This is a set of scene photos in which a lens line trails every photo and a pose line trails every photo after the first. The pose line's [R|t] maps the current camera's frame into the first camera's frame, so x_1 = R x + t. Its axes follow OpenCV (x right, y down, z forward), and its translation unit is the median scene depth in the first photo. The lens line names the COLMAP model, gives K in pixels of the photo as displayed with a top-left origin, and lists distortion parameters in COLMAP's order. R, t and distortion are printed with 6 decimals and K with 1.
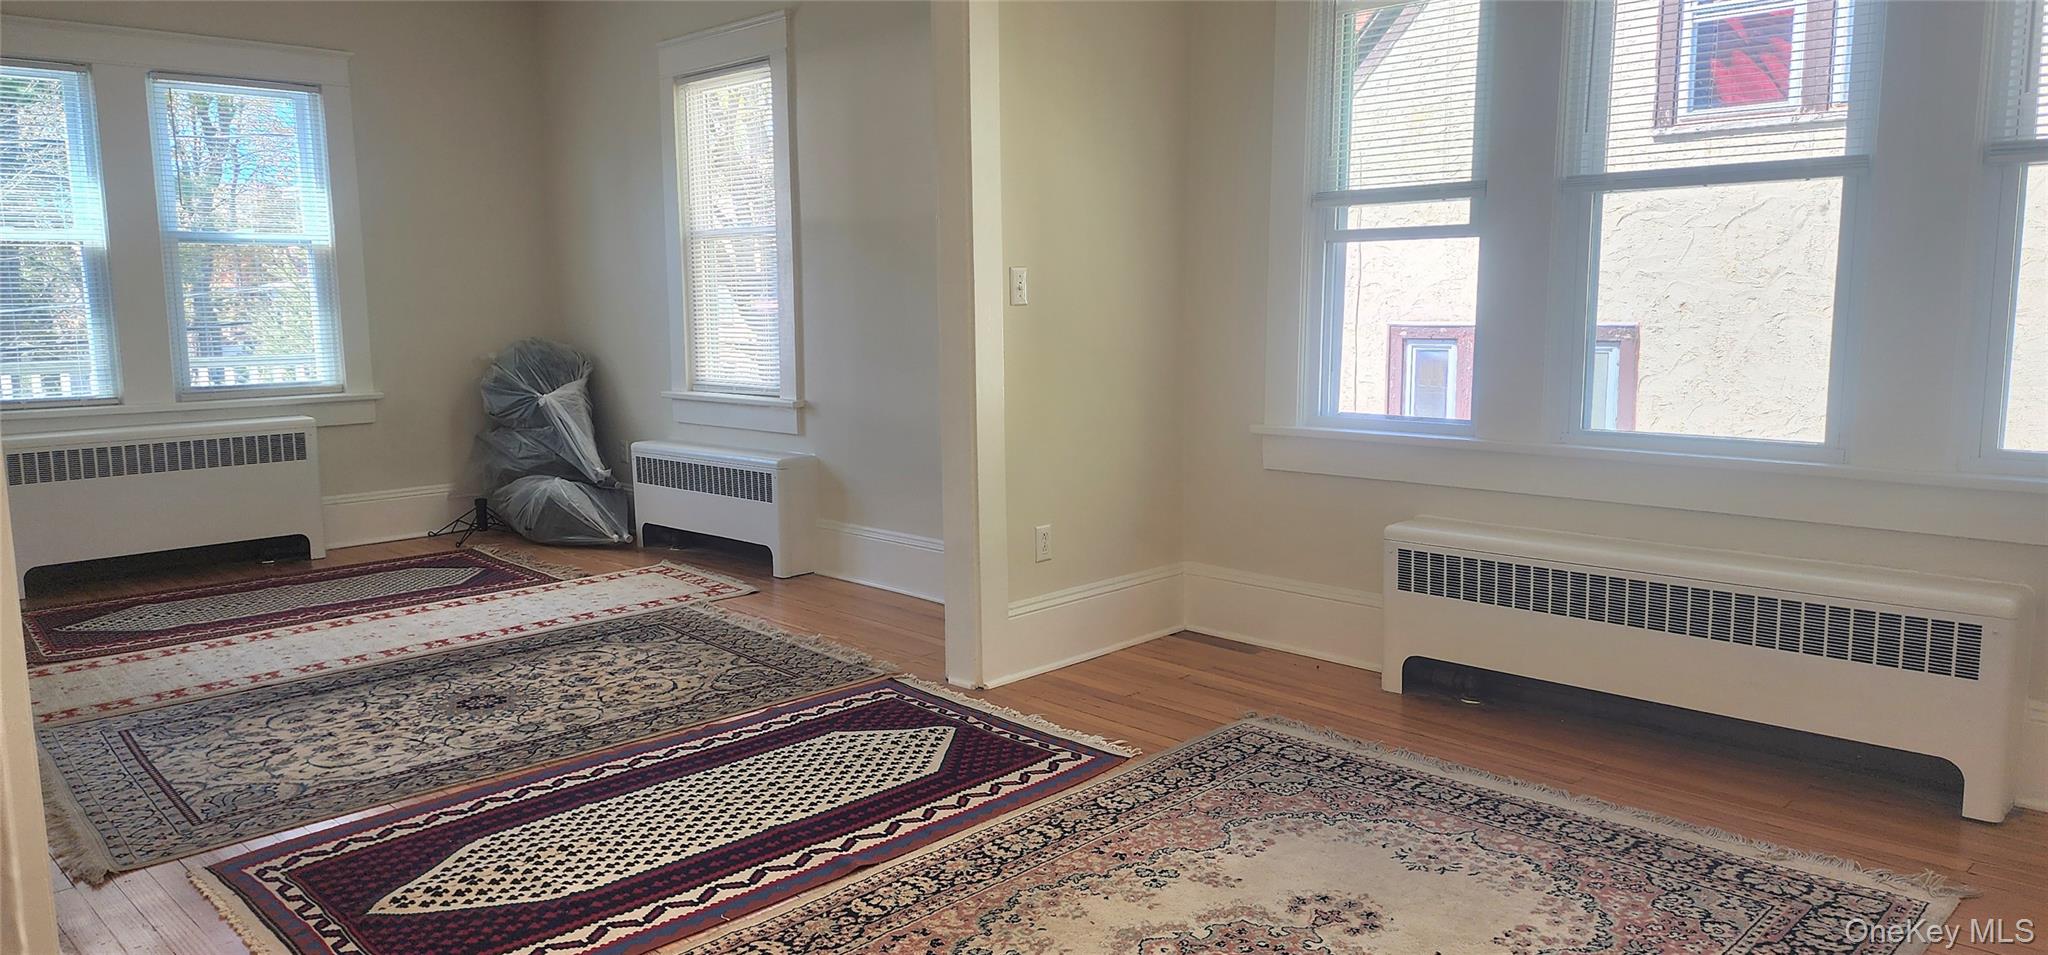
lens RADIAL K [[1309.8, 0, 1024.0], [0, 1309.8, 477.5], [0, 0, 1]] dist [0.049005, -0.060640]
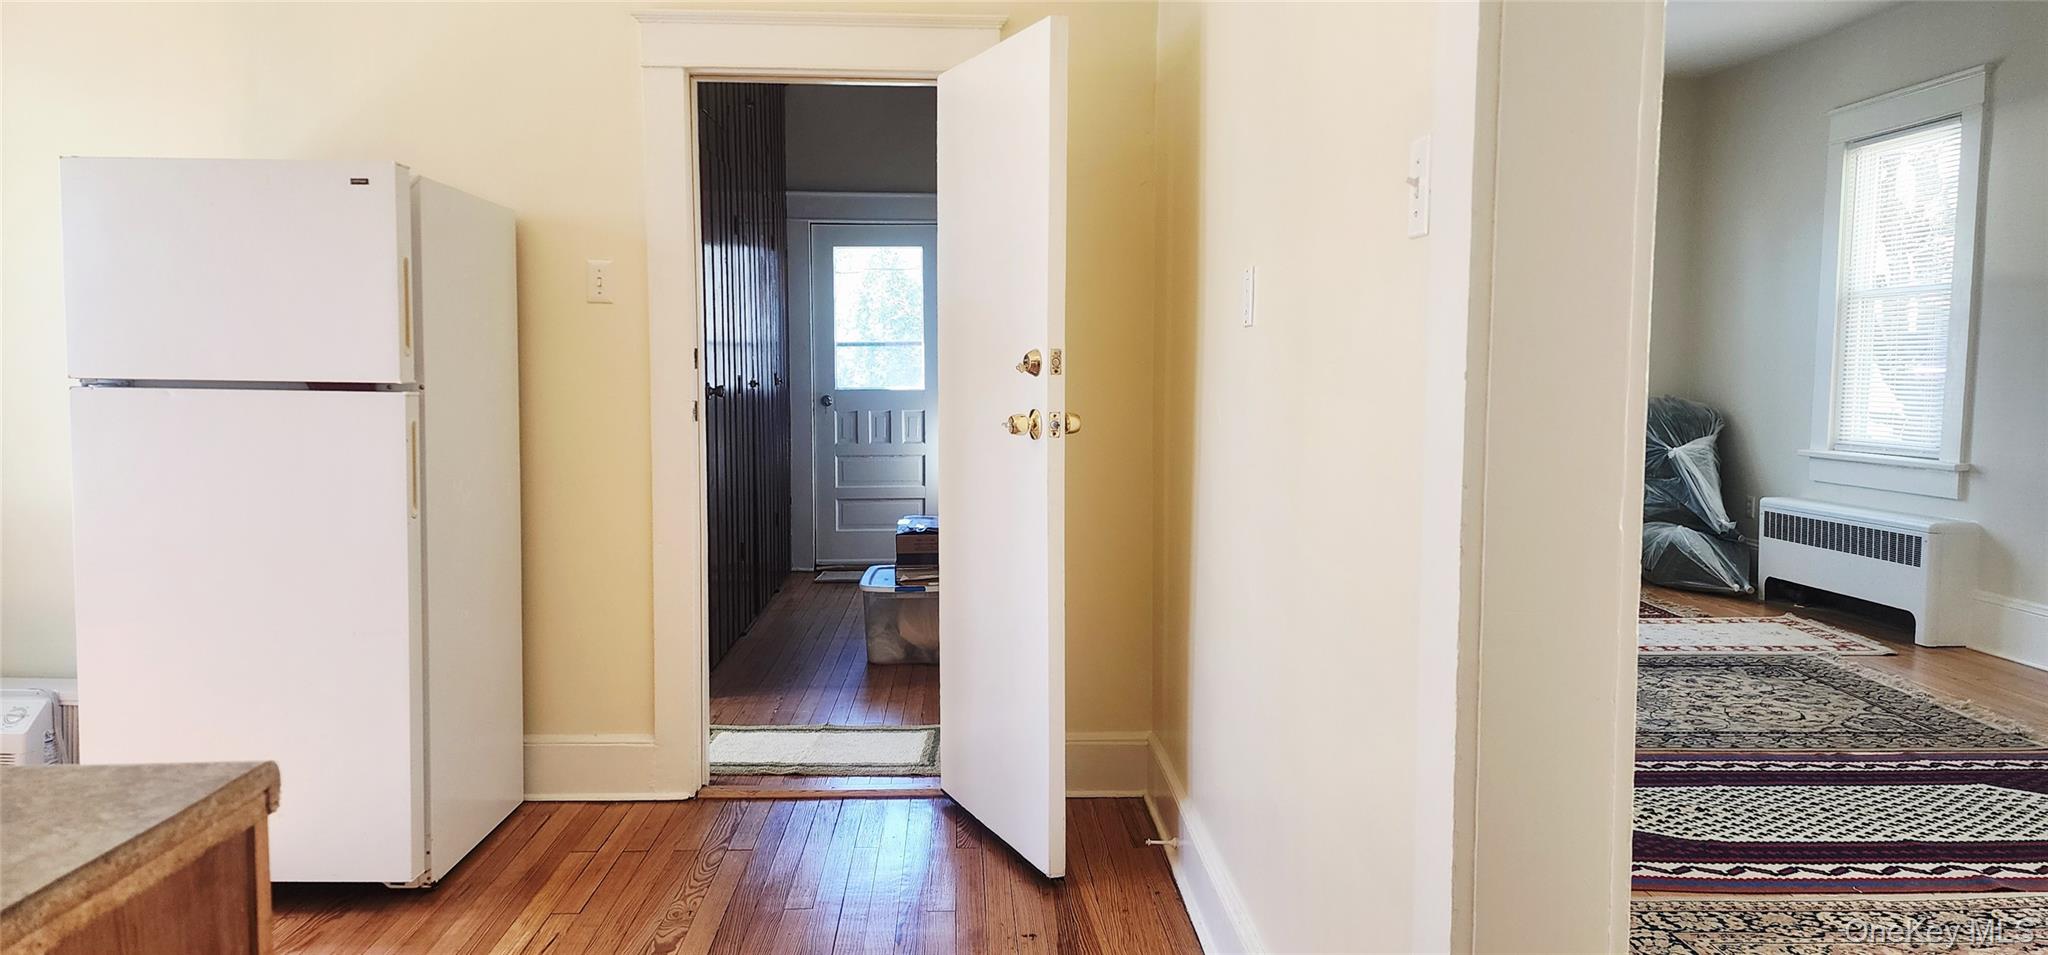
lens RADIAL K [[1309.8, 0, 1024.0], [0, 1309.8, 477.5], [0, 0, 1]] dist [0.049005, -0.060640]
pose [[0.709204, 0.063542, -0.702134, 0.029495], [-0.099593, 0.994972, -0.010553, 0.047126], [0.697933, 0.077412, 0.711967, -0.244505]]
